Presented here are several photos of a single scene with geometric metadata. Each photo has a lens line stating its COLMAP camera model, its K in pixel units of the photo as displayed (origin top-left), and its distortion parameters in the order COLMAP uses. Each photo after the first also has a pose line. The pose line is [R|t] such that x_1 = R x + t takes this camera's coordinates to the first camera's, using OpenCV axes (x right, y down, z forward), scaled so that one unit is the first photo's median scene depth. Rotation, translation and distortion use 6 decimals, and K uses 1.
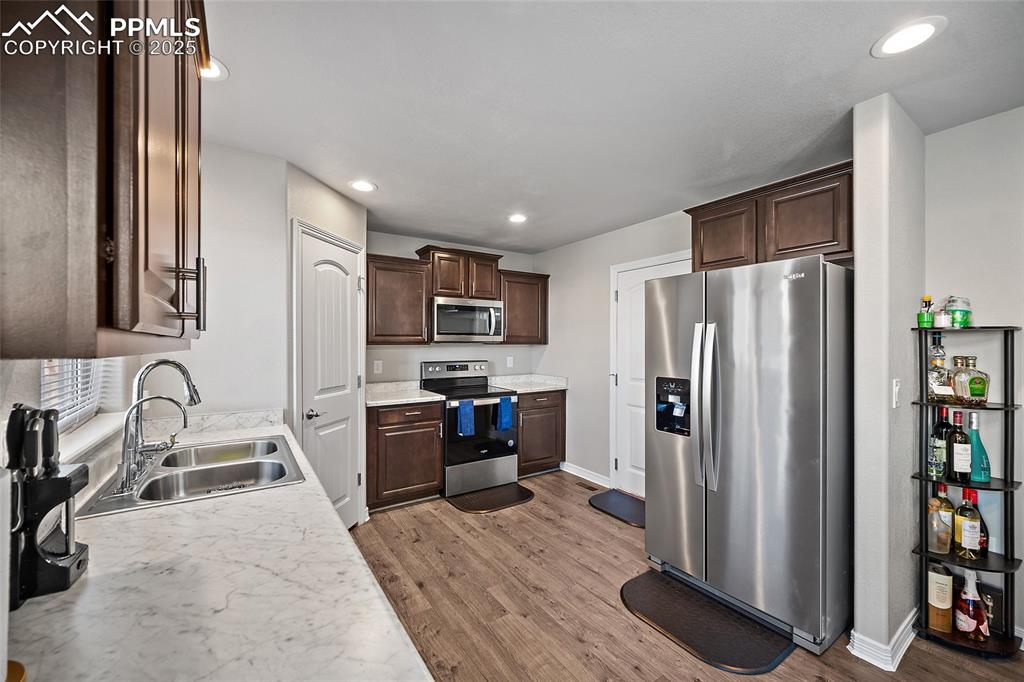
lens RADIAL K [[405.6, 0, 510.1], [0, 405.6, 342.4], [0, 0, 1]] dist [-0.000969, -0.000177]
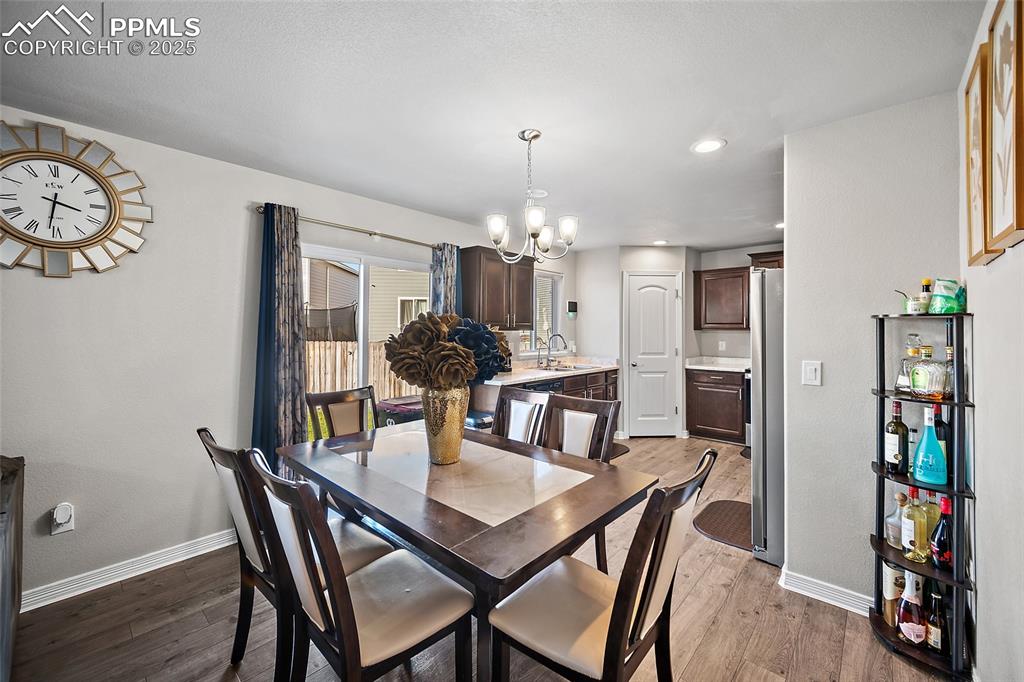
lens RADIAL K [[405.3, 0, 510.2], [0, 405.3, 325.4], [0, 0, 1]] dist [0.008295, -0.000185]
pose [[0.245819, -0.006584, -0.969293, 1.386145], [-0.000681, 0.999976, -0.006965, -0.001684], [0.969316, 0.002372, 0.245808, -0.102495]]
